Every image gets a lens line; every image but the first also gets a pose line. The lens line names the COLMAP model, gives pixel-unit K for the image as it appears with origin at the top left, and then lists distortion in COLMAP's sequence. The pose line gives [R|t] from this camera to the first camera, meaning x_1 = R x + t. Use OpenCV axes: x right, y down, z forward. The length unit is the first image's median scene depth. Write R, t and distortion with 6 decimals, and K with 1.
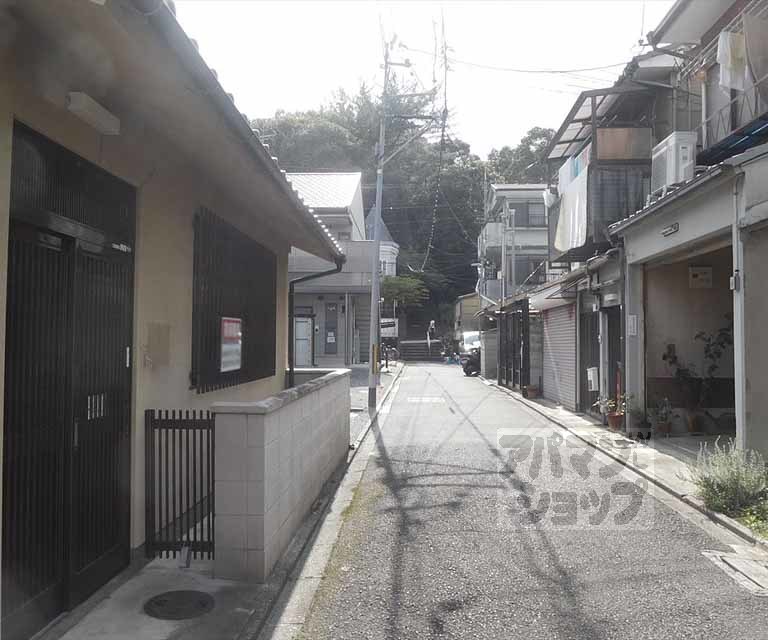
lens RADIAL K [[620.1, 0, 385.9], [0, 620.1, 321.7], [0, 0, 1]] dist [-0.033716, 0.007802]
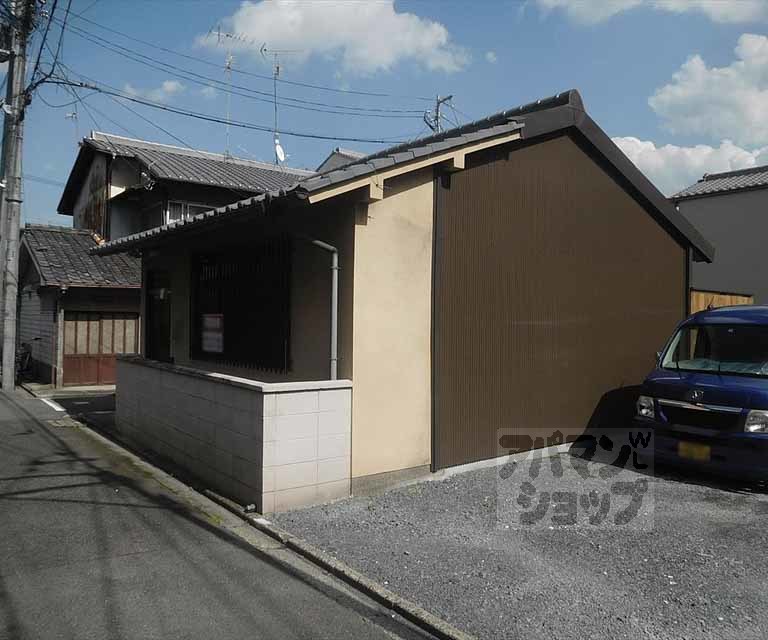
lens RADIAL K [[620.1, 0, 378.8], [0, 620.1, 323.9], [0, 0, 1]] dist [-0.033716, 0.007802]
pose [[-0.768539, -0.015573, -0.639614, 0.149575], [0.000899, 0.999676, -0.025419, 0.021318], [0.639803, -0.020111, -0.768276, 0.955543]]
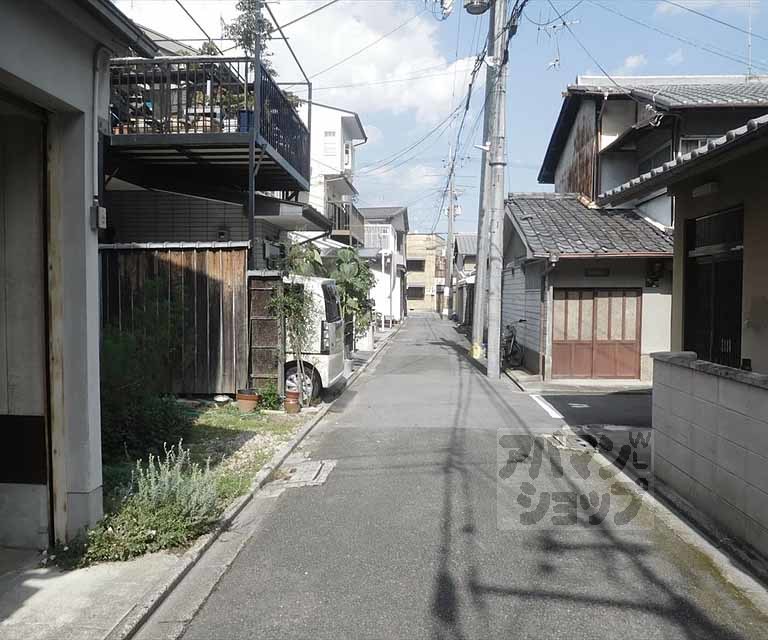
lens RADIAL K [[620.1, 0, 383.7], [0, 620.1, 321.6], [0, 0, 1]] dist [-0.033716, 0.007802]
pose [[-0.999847, -0.007001, 0.016001, 0.118164], [-0.006898, 0.999955, 0.006475, 0.015833], [-0.016045, 0.006363, -0.999851, 0.694295]]
